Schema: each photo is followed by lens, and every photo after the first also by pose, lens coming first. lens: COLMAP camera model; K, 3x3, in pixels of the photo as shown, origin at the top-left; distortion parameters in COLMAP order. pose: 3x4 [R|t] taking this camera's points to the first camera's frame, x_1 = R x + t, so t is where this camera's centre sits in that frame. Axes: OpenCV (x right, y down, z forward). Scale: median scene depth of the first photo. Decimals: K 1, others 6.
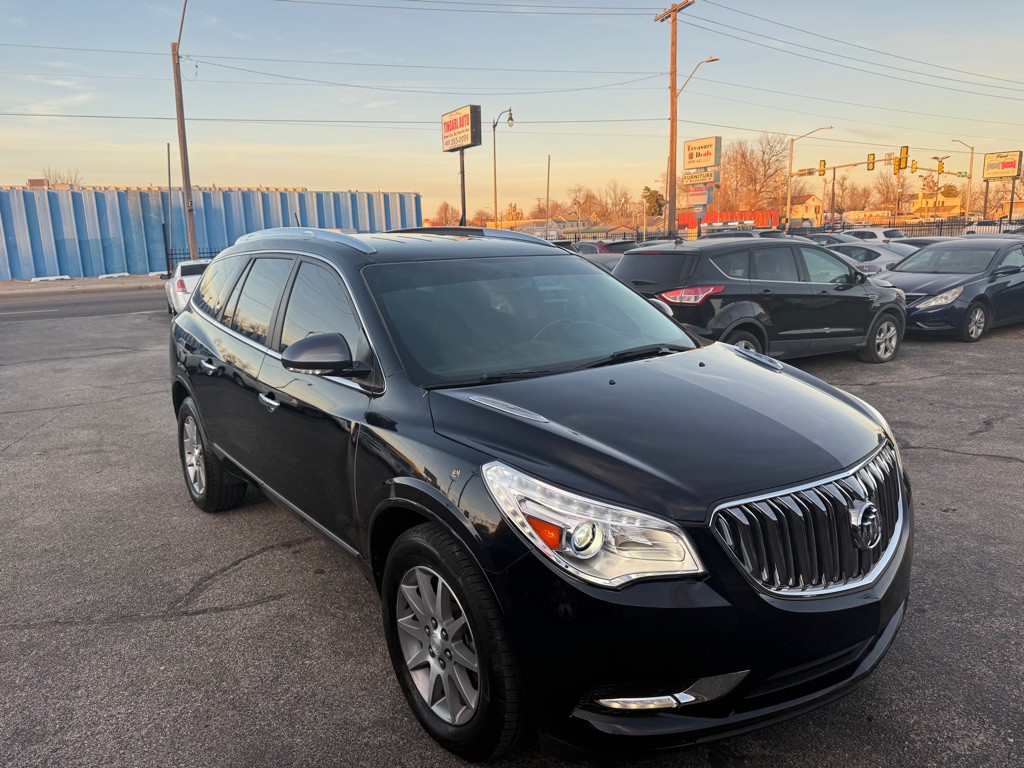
lens RADIAL K [[723.8, 0, 509.9], [0, 723.8, 390.9], [0, 0, 1]] dist [0.031134, -0.038236]
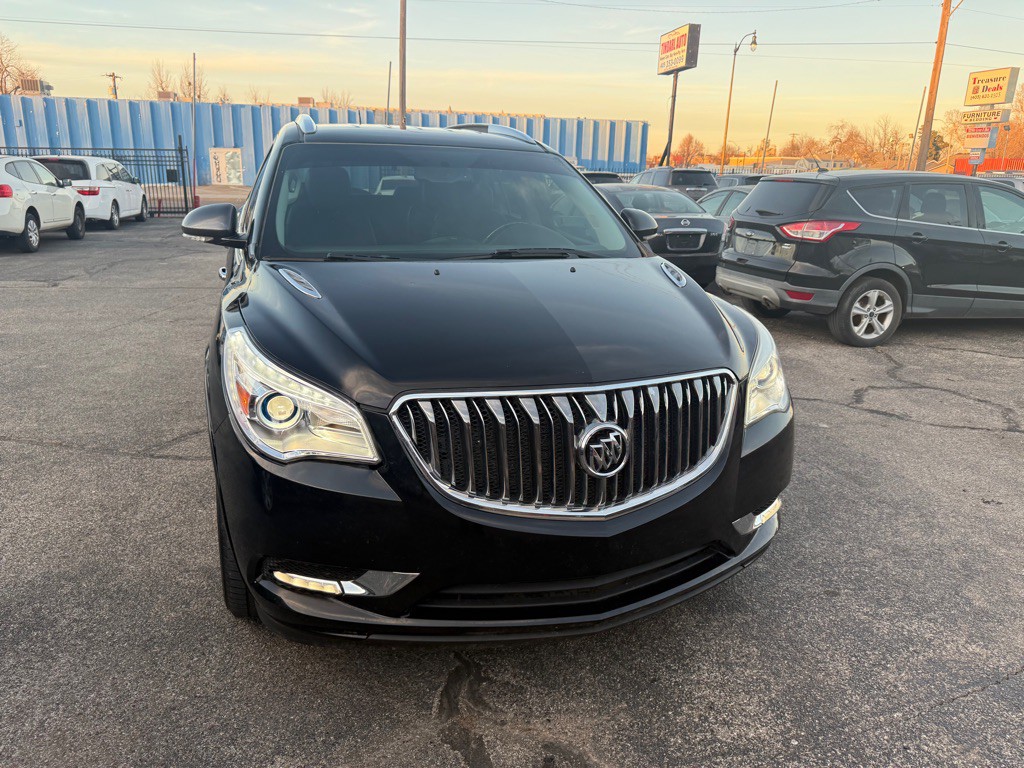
lens RADIAL K [[723.8, 0, 509.3], [0, 723.8, 377.7], [0, 0, 1]] dist [0.031134, -0.038236]
pose [[0.948655, 0.136376, -0.285403, 0.097135], [-0.116039, 0.989420, 0.087078, 0.005825], [0.294259, -0.049489, 0.954444, 0.023132]]
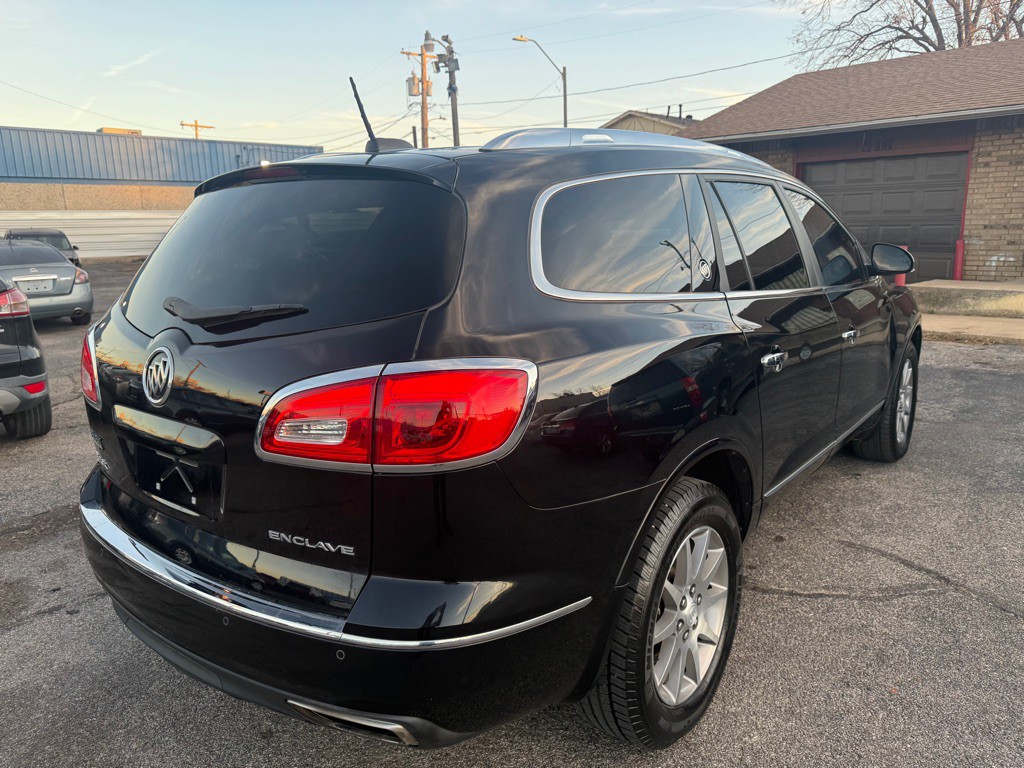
lens RADIAL K [[723.8, 0, 517.1], [0, 723.8, 388.8], [0, 0, 1]] dist [0.031134, -0.038236]
pose [[-0.253257, -0.179816, 0.950540, -0.281870], [0.229843, 0.943254, 0.239676, -0.061398], [-0.939698, 0.279175, -0.197556, 0.401455]]
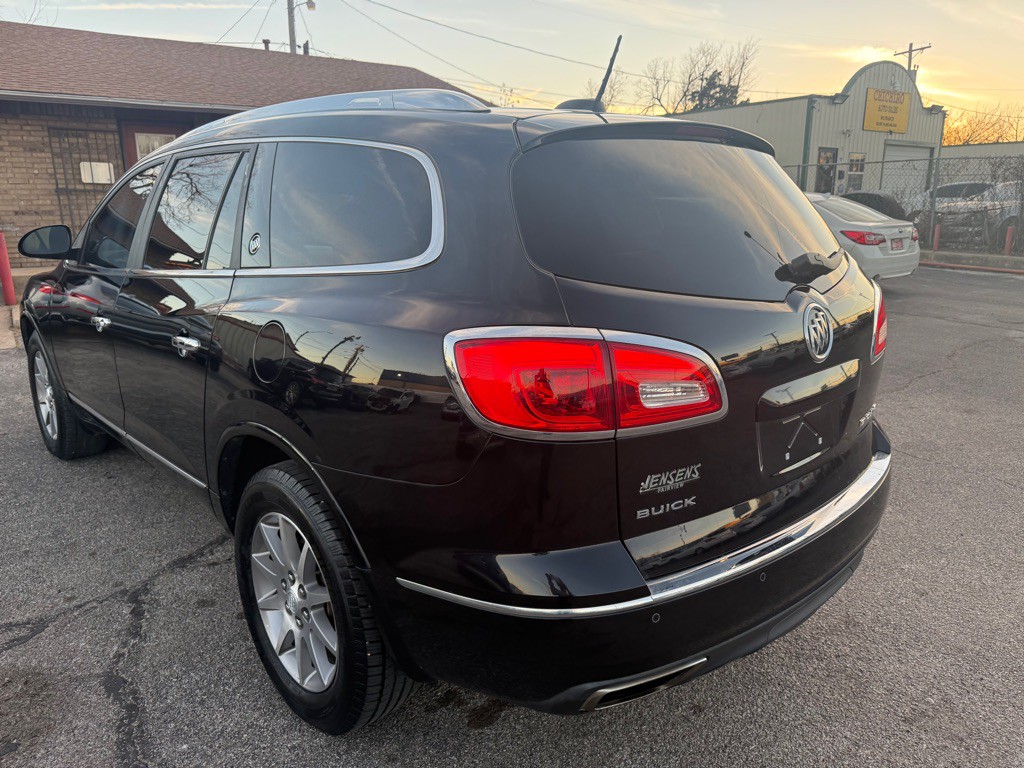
lens RADIAL K [[723.8, 0, 522.4], [0, 723.8, 385.0], [0, 0, 1]] dist [0.031134, -0.038236]
pose [[-0.994576, 0.052792, -0.089614, -0.076588], [0.007665, 0.896467, 0.443043, -0.096888], [0.103725, 0.439954, -0.892010, 0.550538]]
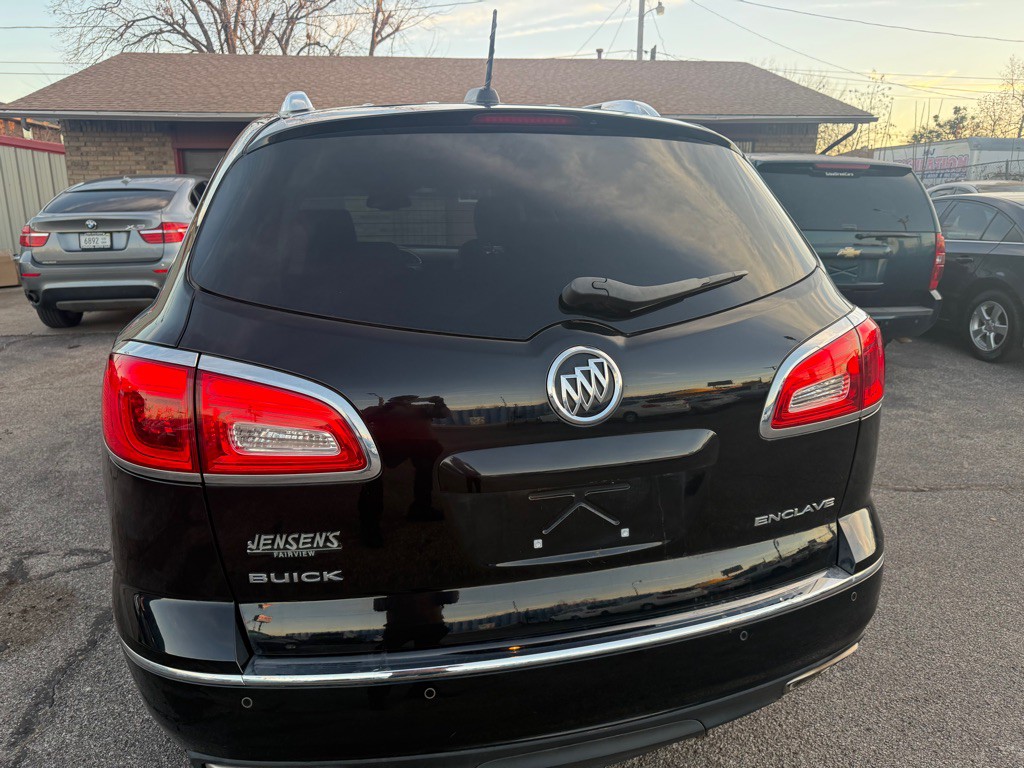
lens RADIAL K [[723.8, 0, 517.1], [0, 723.8, 380.8], [0, 0, 1]] dist [0.031134, -0.038236]
pose [[-0.925181, -0.053297, 0.375765, -0.169775], [0.113343, 0.906106, 0.407585, -0.087513], [-0.362206, 0.419680, -0.832271, 0.517356]]
